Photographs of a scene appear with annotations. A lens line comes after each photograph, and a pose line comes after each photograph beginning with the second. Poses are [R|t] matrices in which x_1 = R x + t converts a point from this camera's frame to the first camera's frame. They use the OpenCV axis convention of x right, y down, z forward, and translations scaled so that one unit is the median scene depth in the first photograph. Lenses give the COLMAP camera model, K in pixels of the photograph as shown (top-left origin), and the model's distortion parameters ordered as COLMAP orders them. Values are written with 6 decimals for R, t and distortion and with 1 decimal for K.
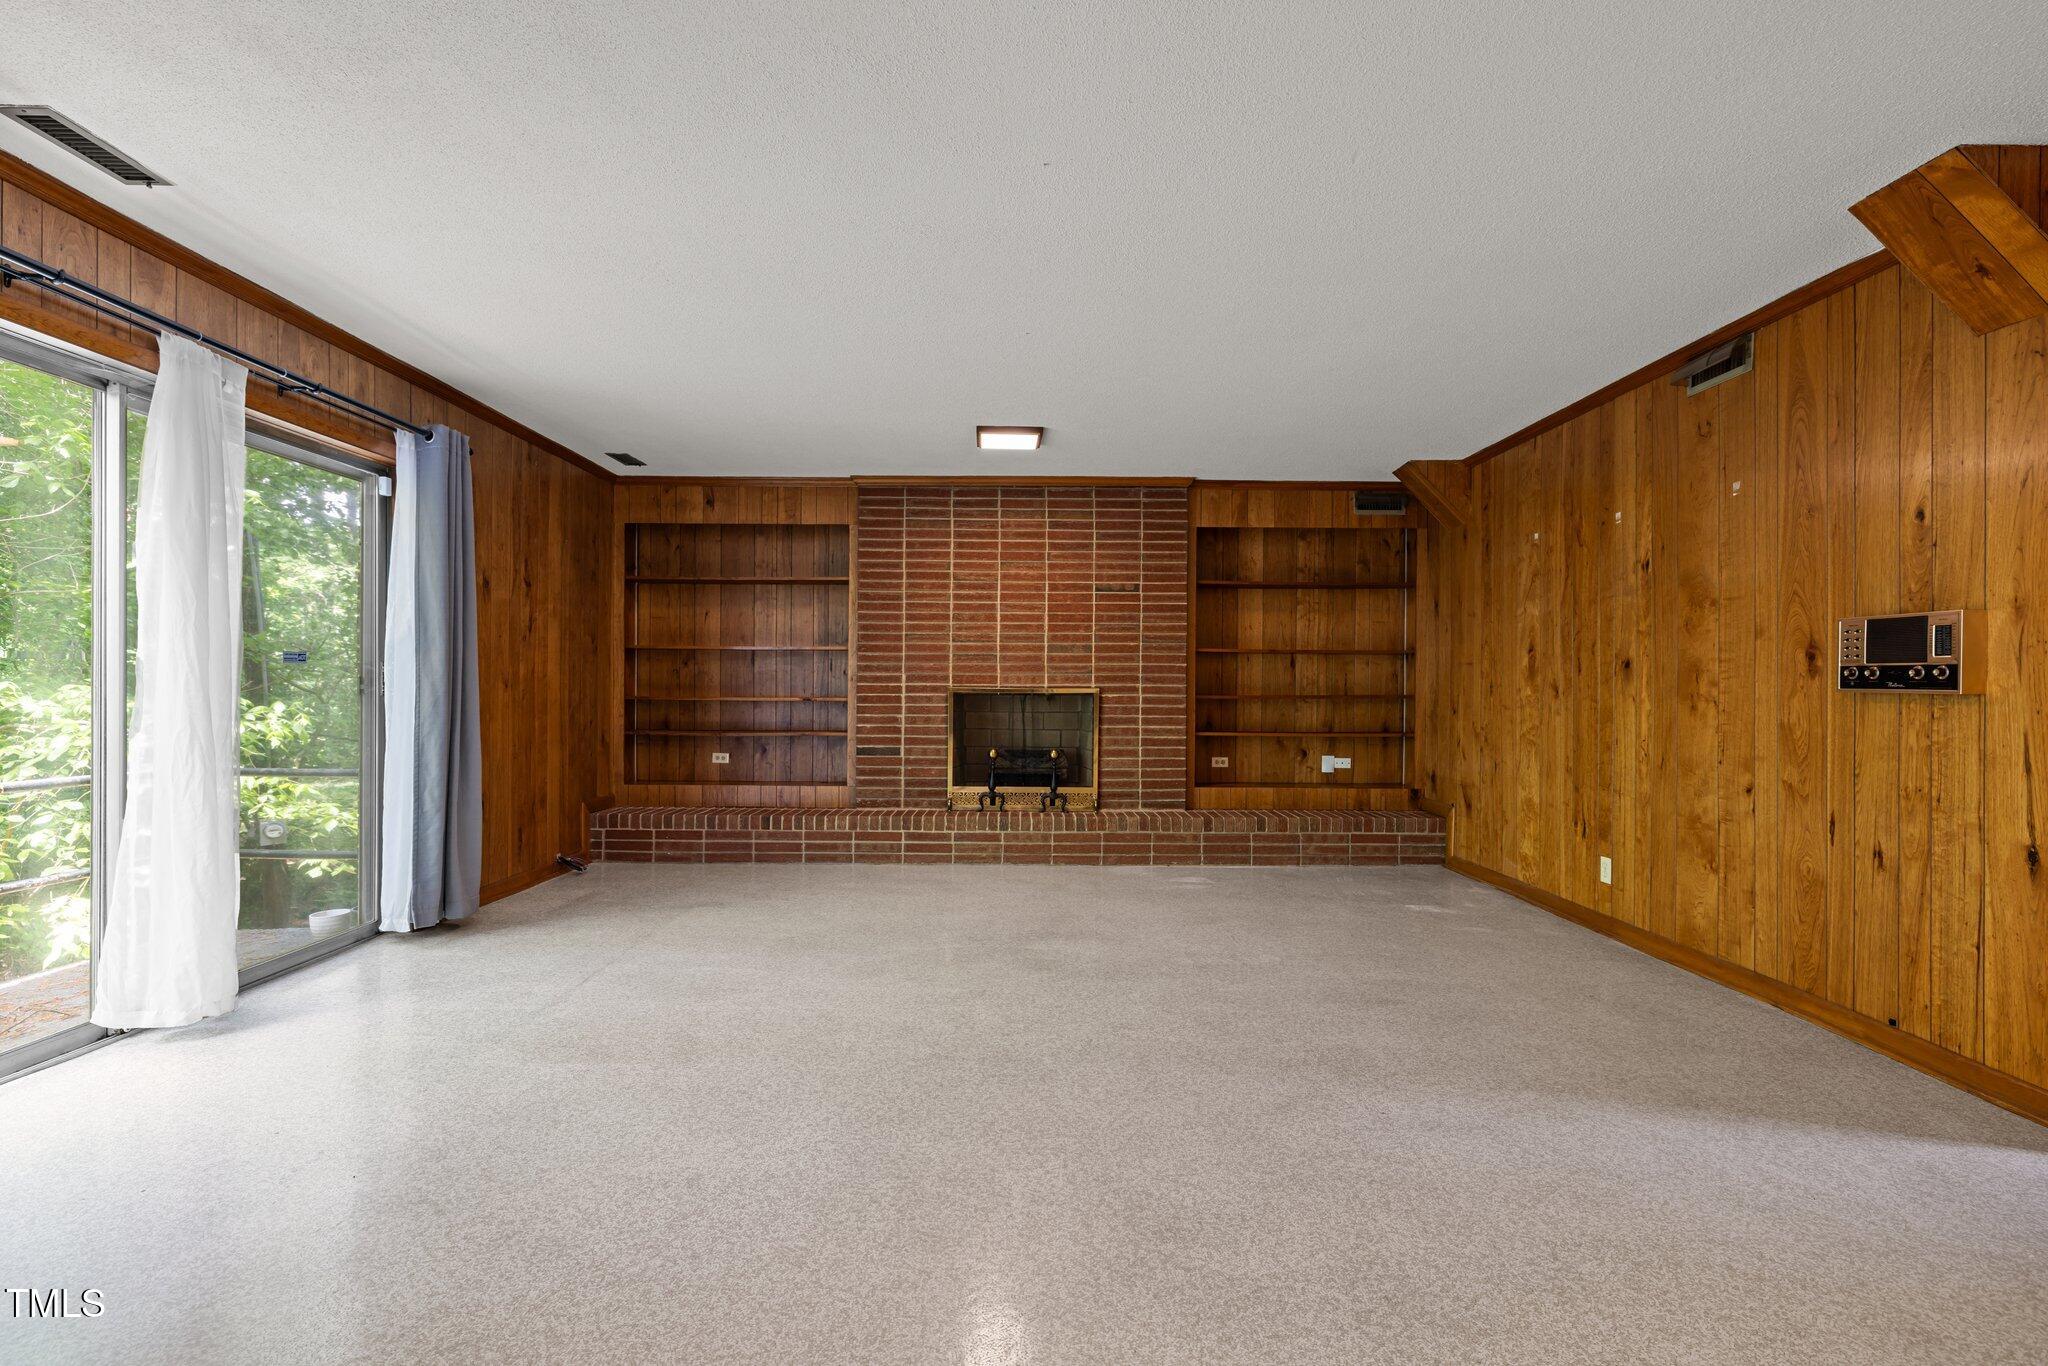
lens RADIAL K [[949.0, 0, 1024.4], [0, 949.0, 689.5], [0, 0, 1]] dist [-0.003853, 0.001111]
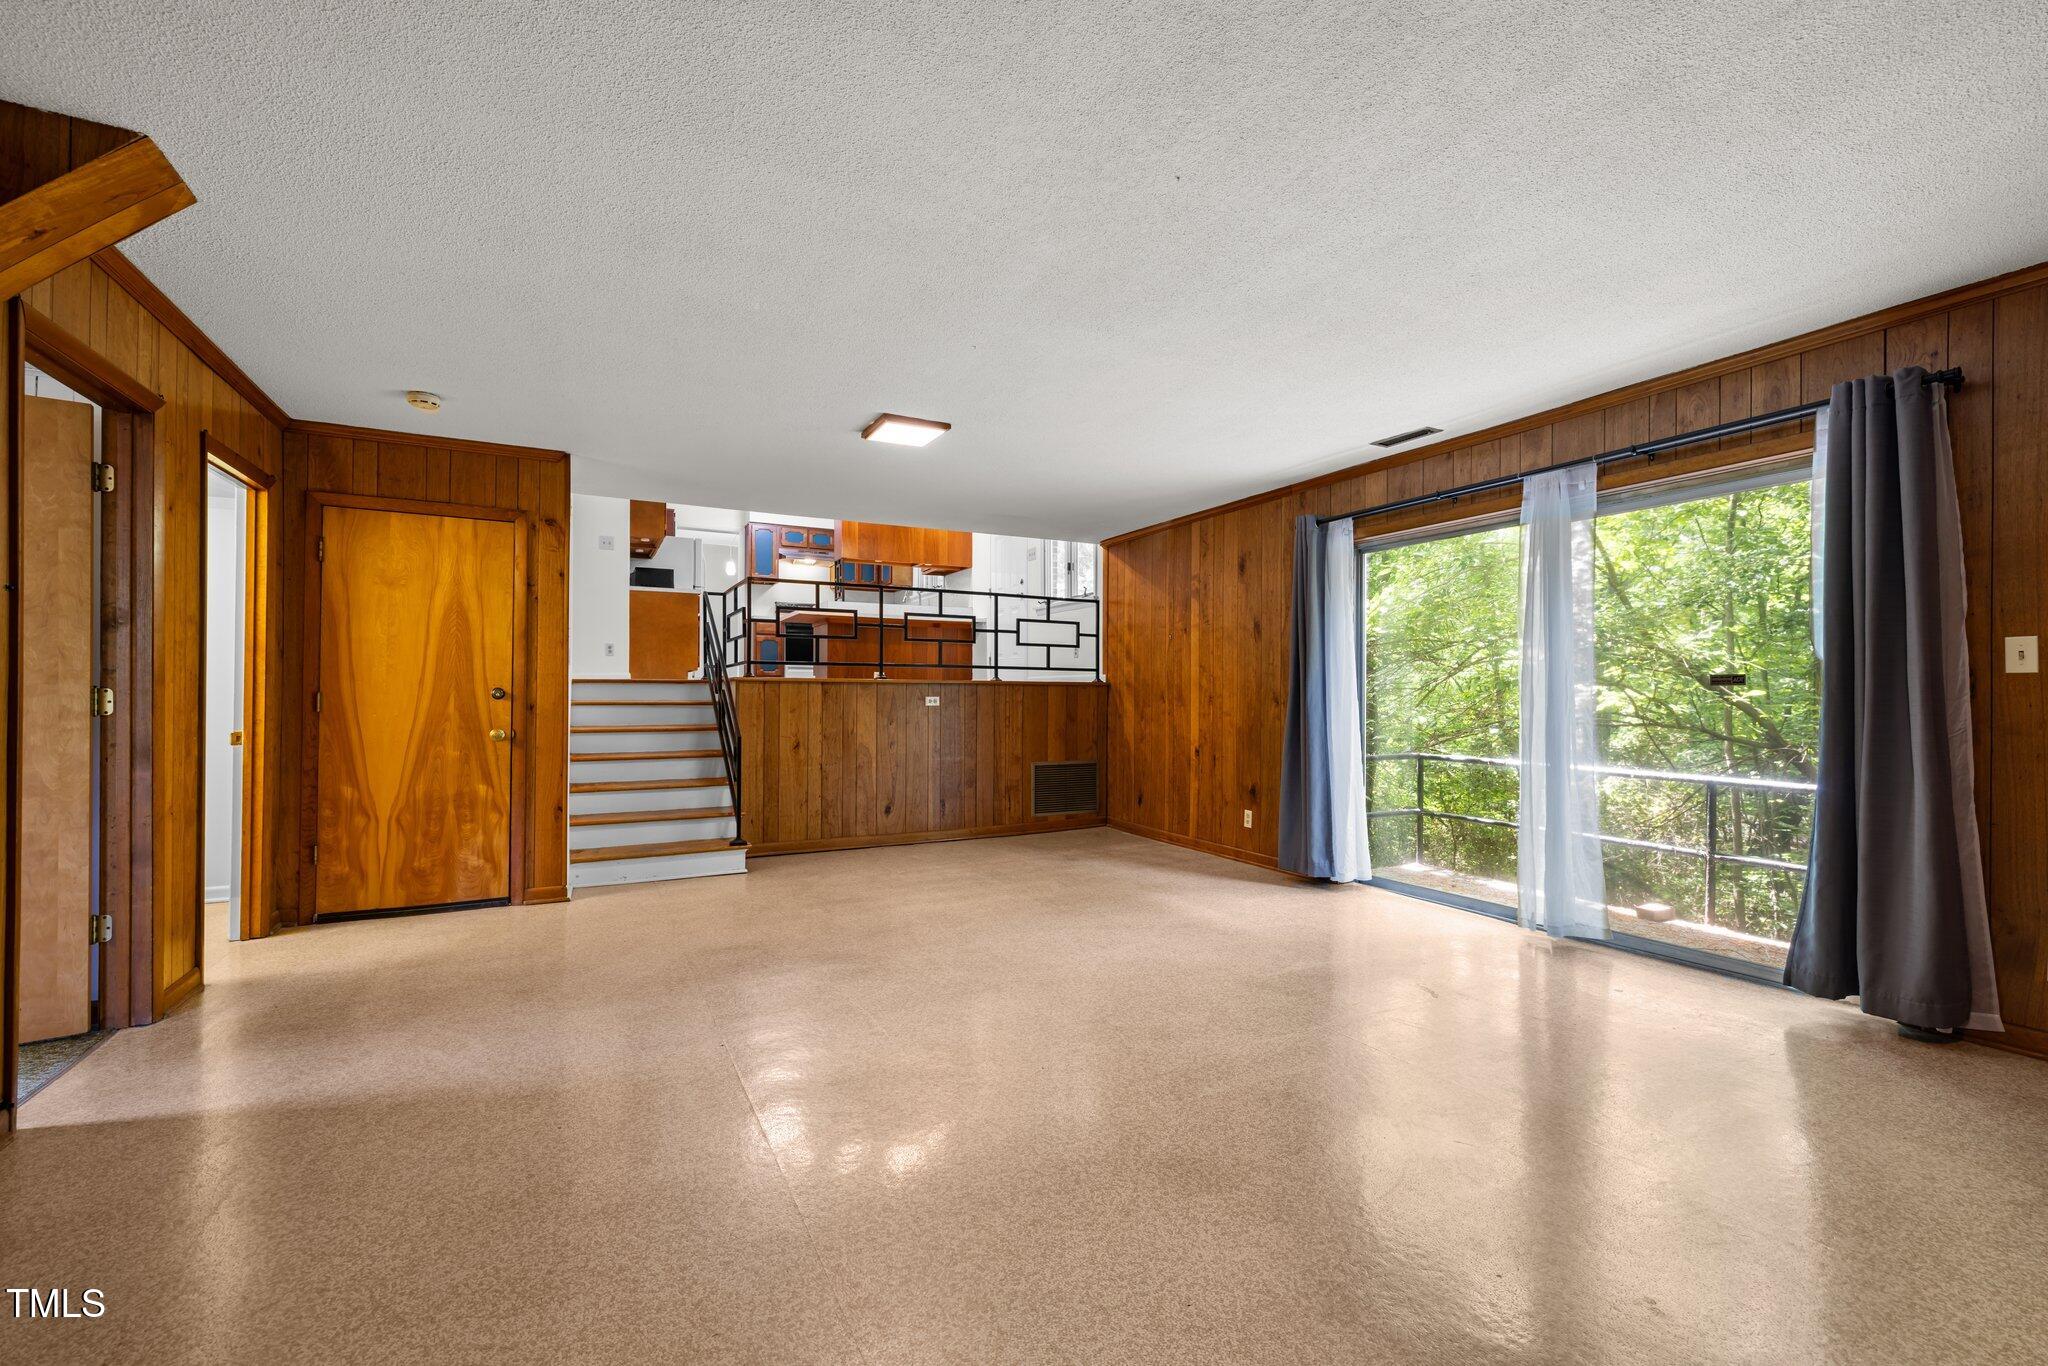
lens RADIAL K [[862.6, 0, 1025.4], [0, 862.6, 685.8], [0, 0, 1]] dist [-0.000096, 0.000095]
pose [[-0.889524, -0.014805, -0.456648, 0.221539], [-0.009329, 0.999855, -0.014244, -0.003064], [0.456793, -0.008411, -0.889533, 0.883330]]
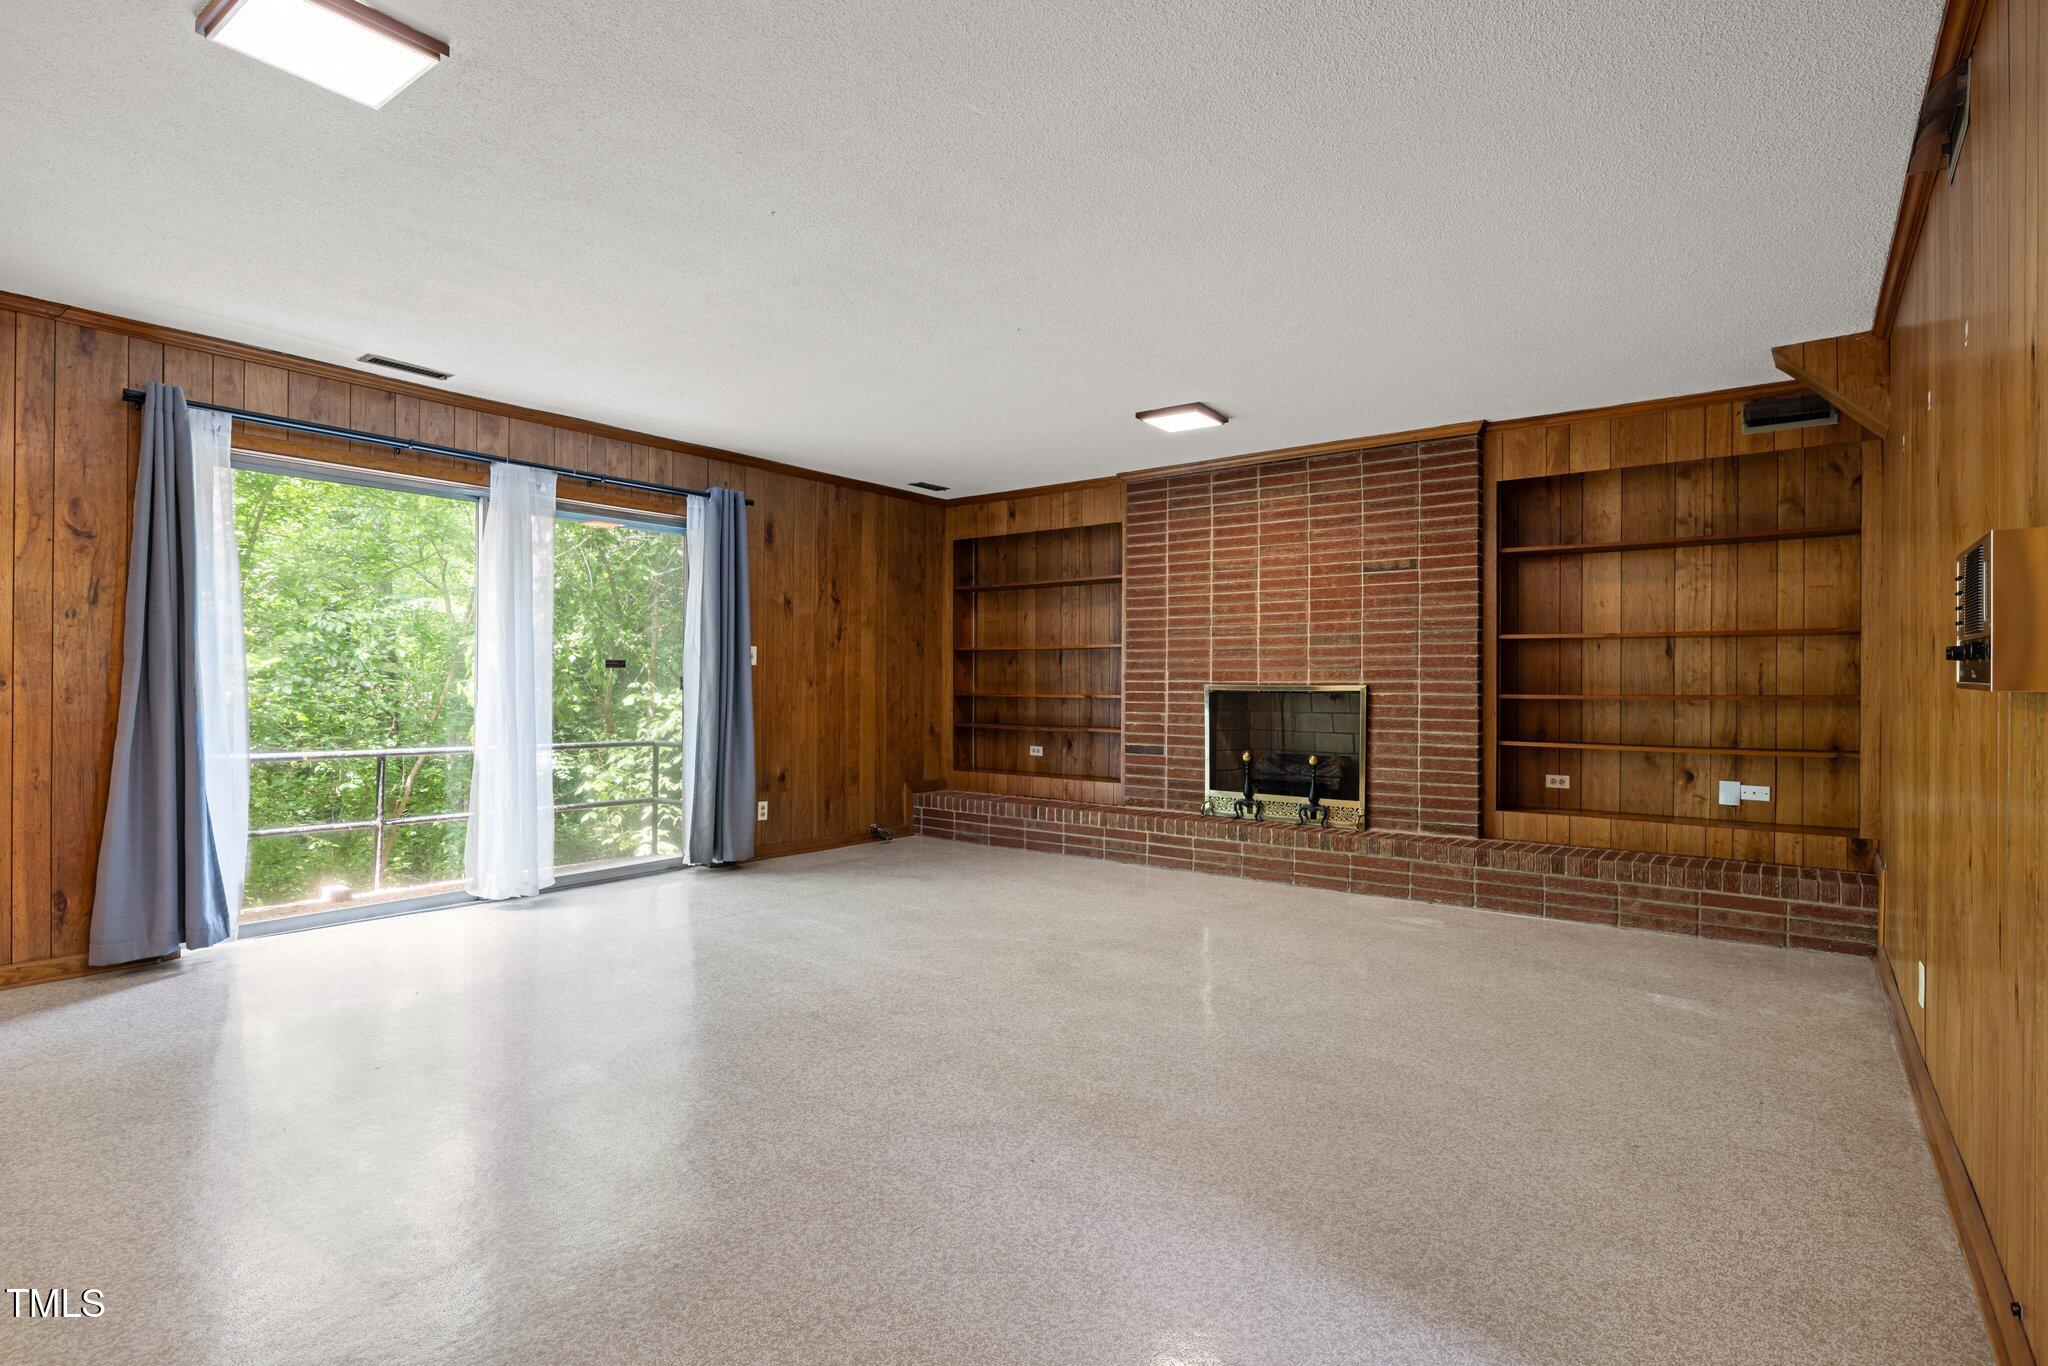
lens RADIAL K [[1003.7, 0, 1024.0], [0, 1003.7, 683.0], [0, 0, 1]] dist [-0.005728, 0.000302]
pose [[0.792122, -0.002218, -0.610358, 0.383936], [-0.000778, 0.999989, -0.004644, 0.000911], [0.610362, 0.004154, 0.792112, 0.099971]]
